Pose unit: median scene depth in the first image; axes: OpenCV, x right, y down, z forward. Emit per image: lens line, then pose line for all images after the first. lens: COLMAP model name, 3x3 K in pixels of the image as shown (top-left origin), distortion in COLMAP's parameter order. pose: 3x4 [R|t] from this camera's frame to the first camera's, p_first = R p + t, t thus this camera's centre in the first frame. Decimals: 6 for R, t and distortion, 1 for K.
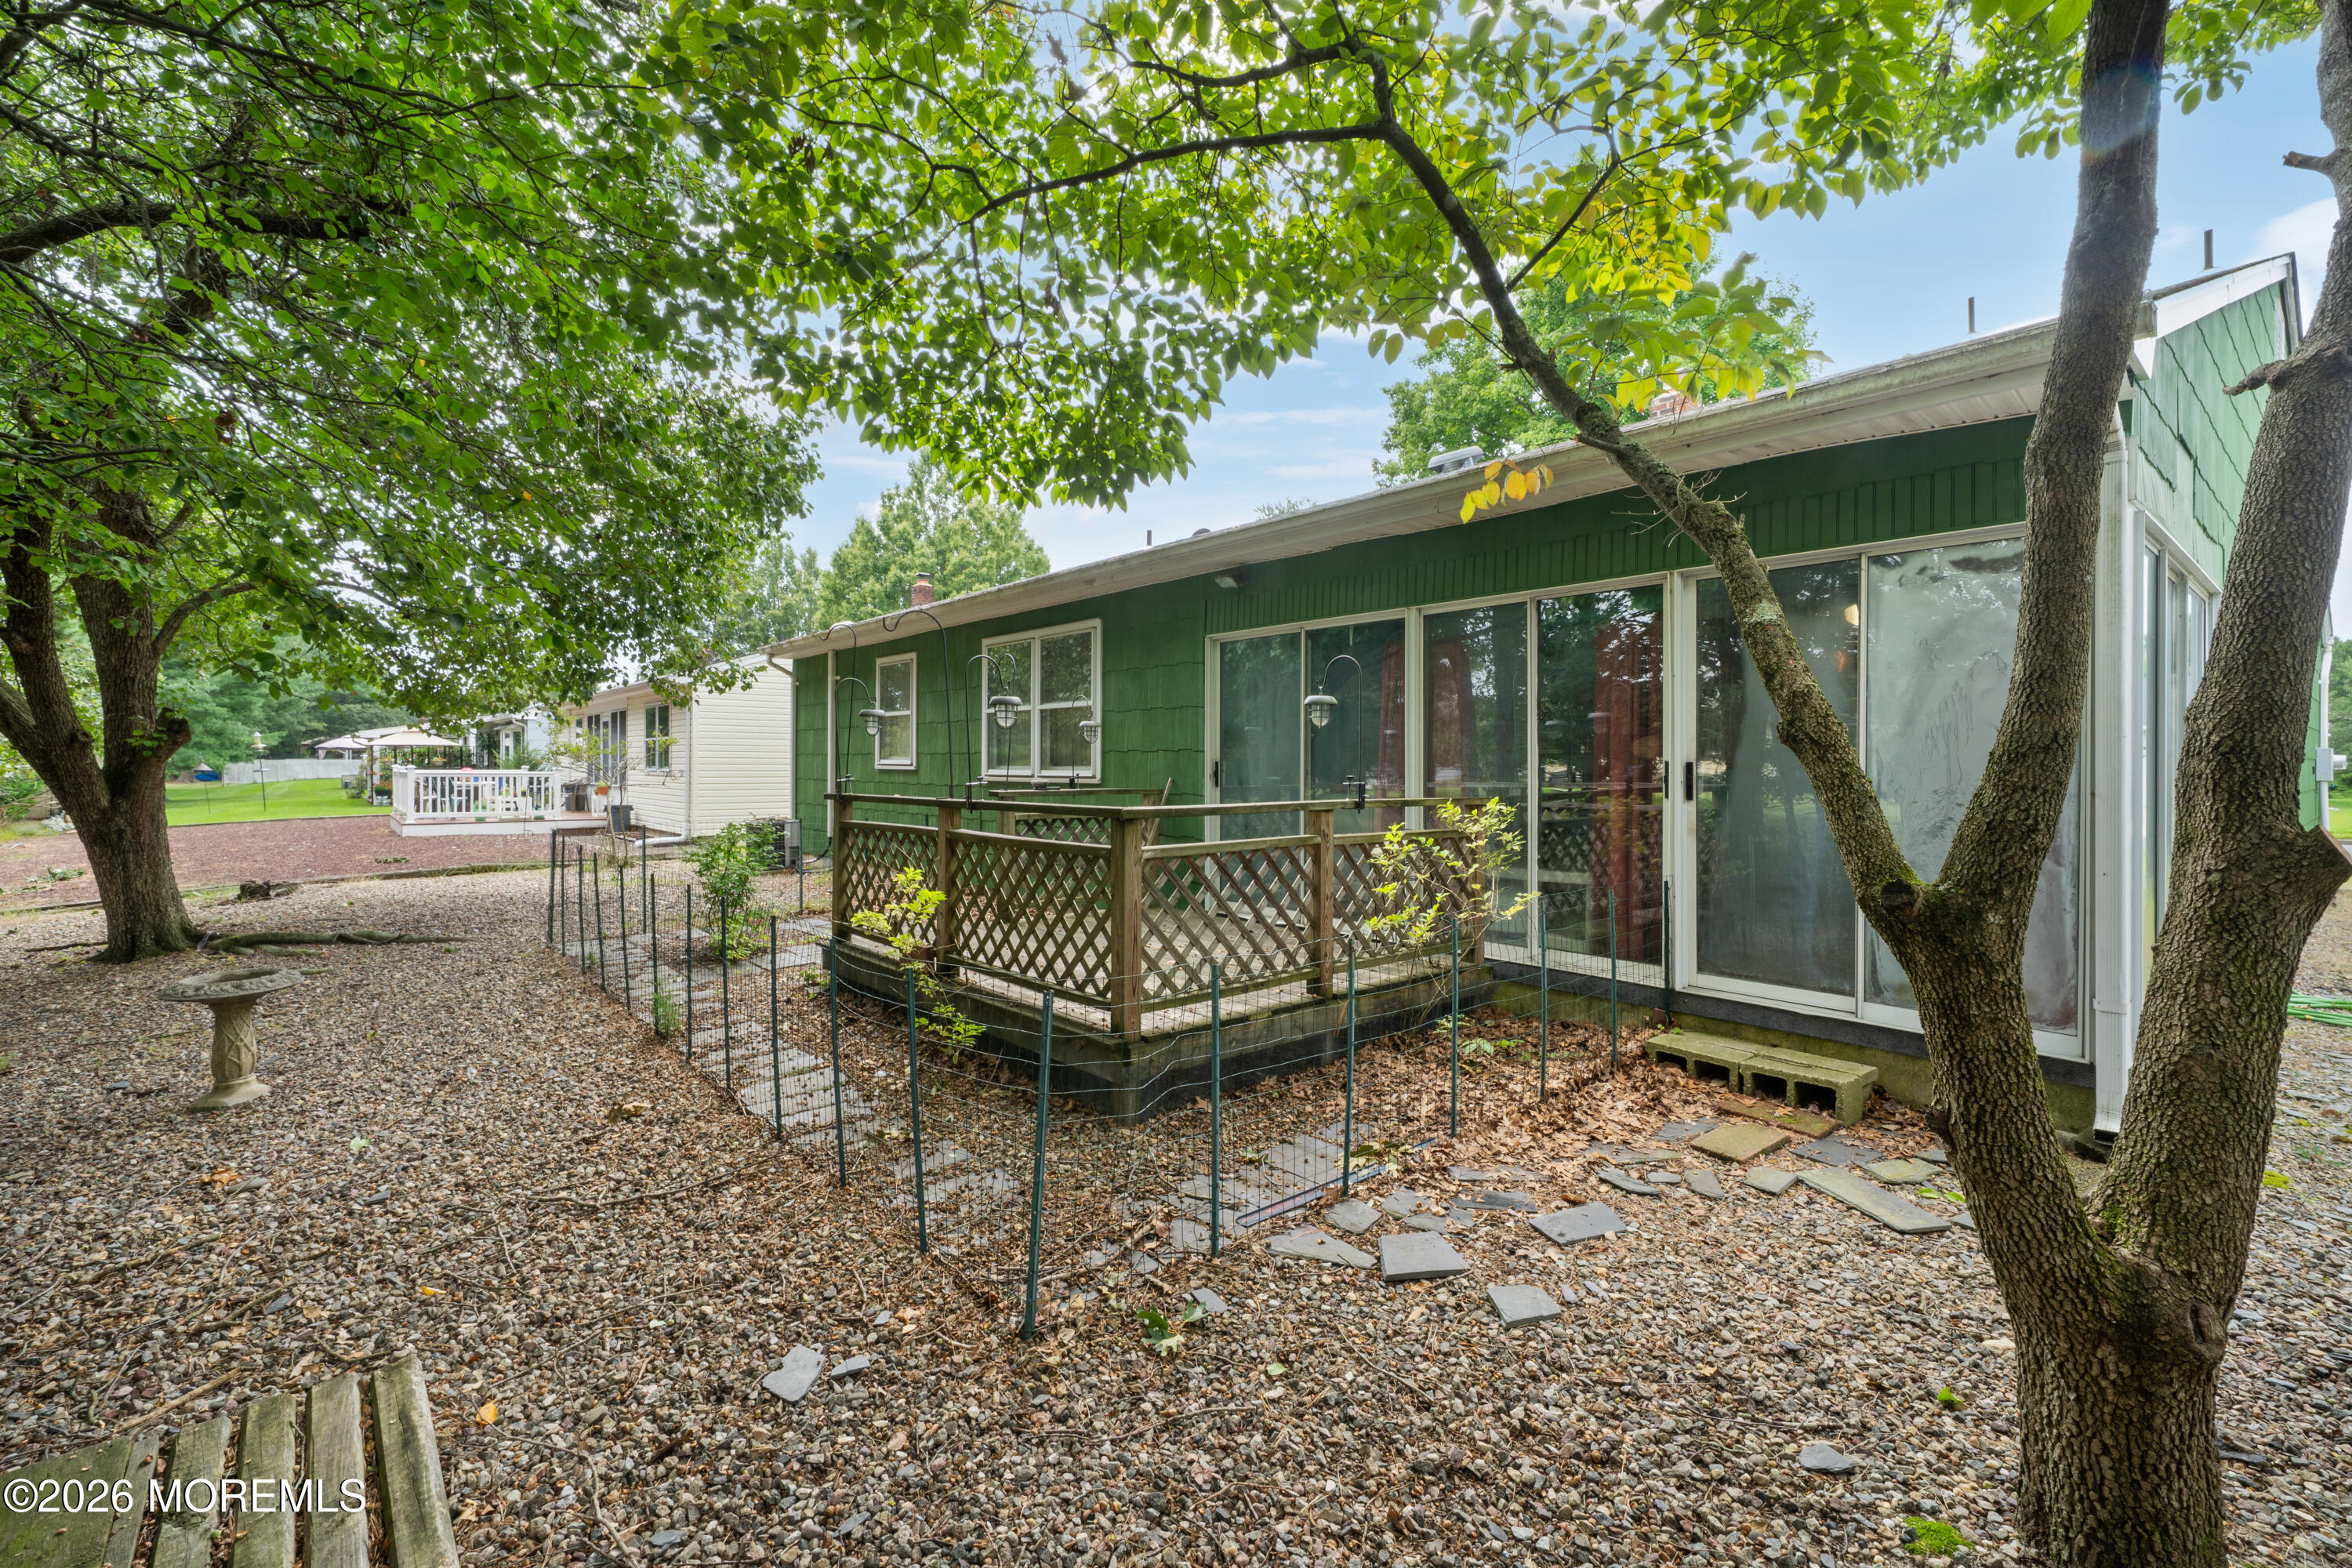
lens RADIAL K [[1040.2, 0, 1176.0], [0, 1040.2, 784.0], [0, 0, 1]] dist [0.001753, 0.000190]
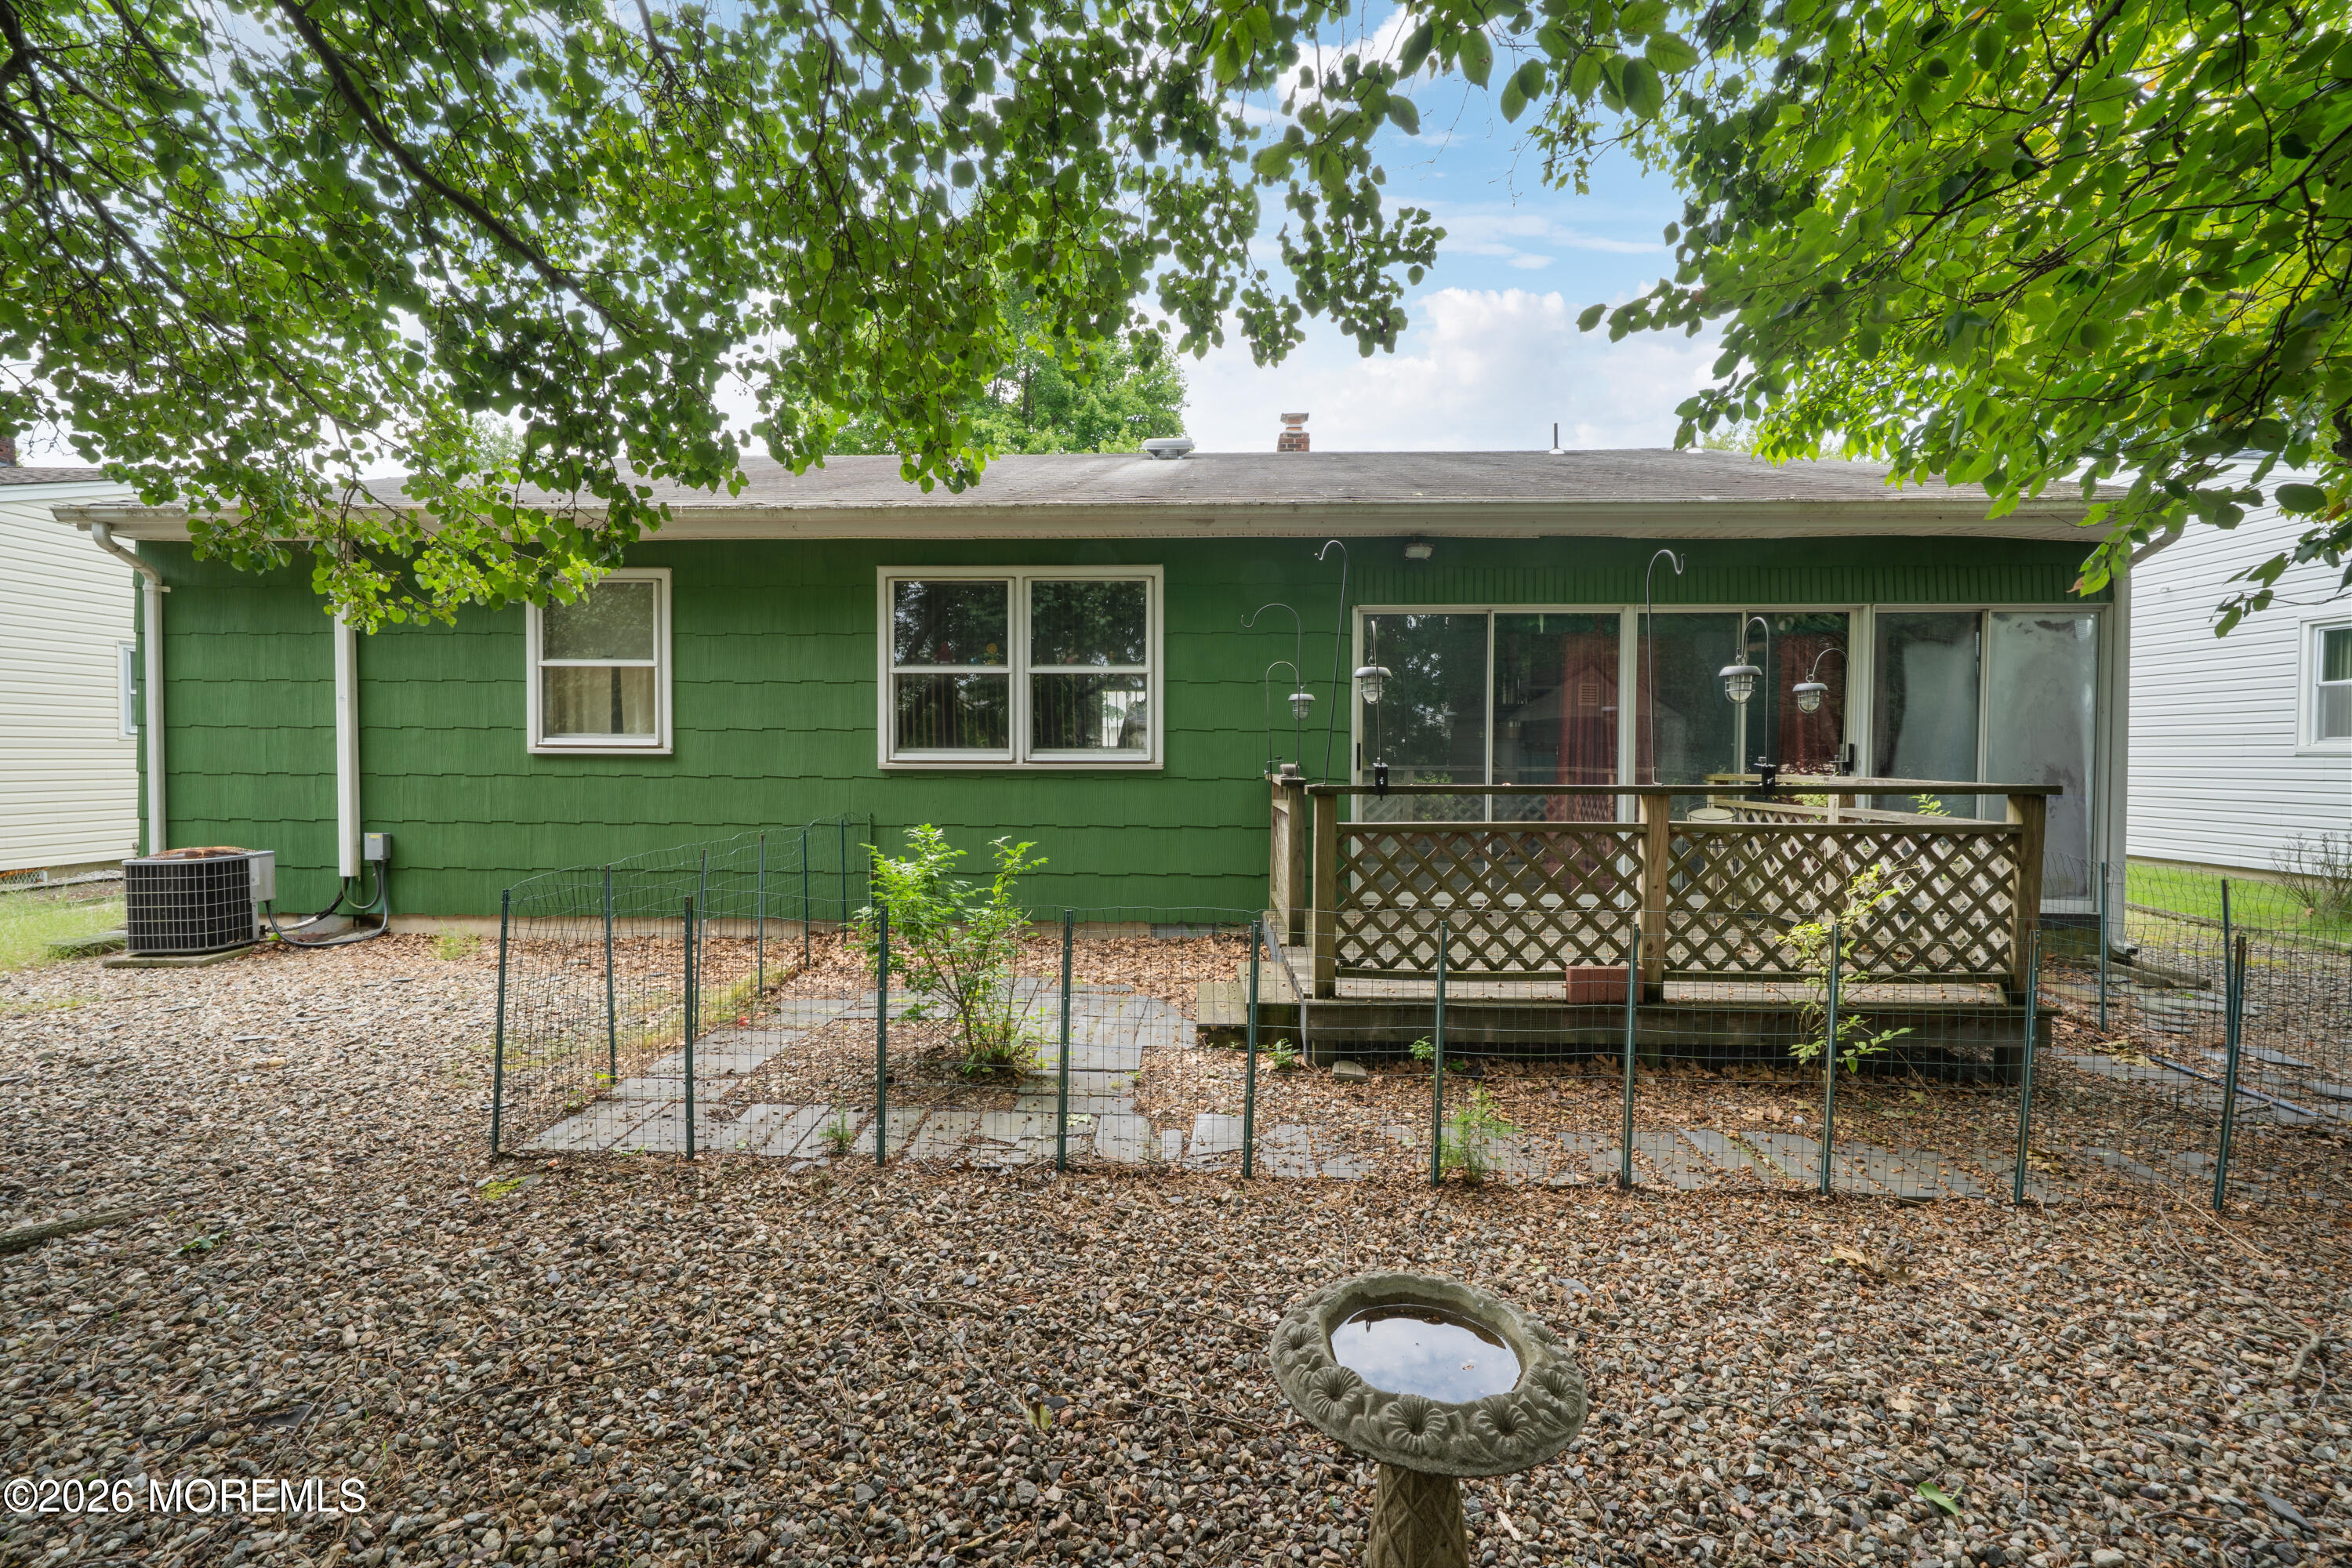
lens RADIAL K [[1040.2, 0, 1176.0], [0, 1040.2, 784.0], [0, 0, 1]] dist [0.001753, 0.000190]
pose [[0.719580, -0.025529, 0.693940, -0.901905], [0.001495, 0.999379, 0.035215, -0.017073], [-0.694408, -0.024303, 0.719171, 0.526199]]
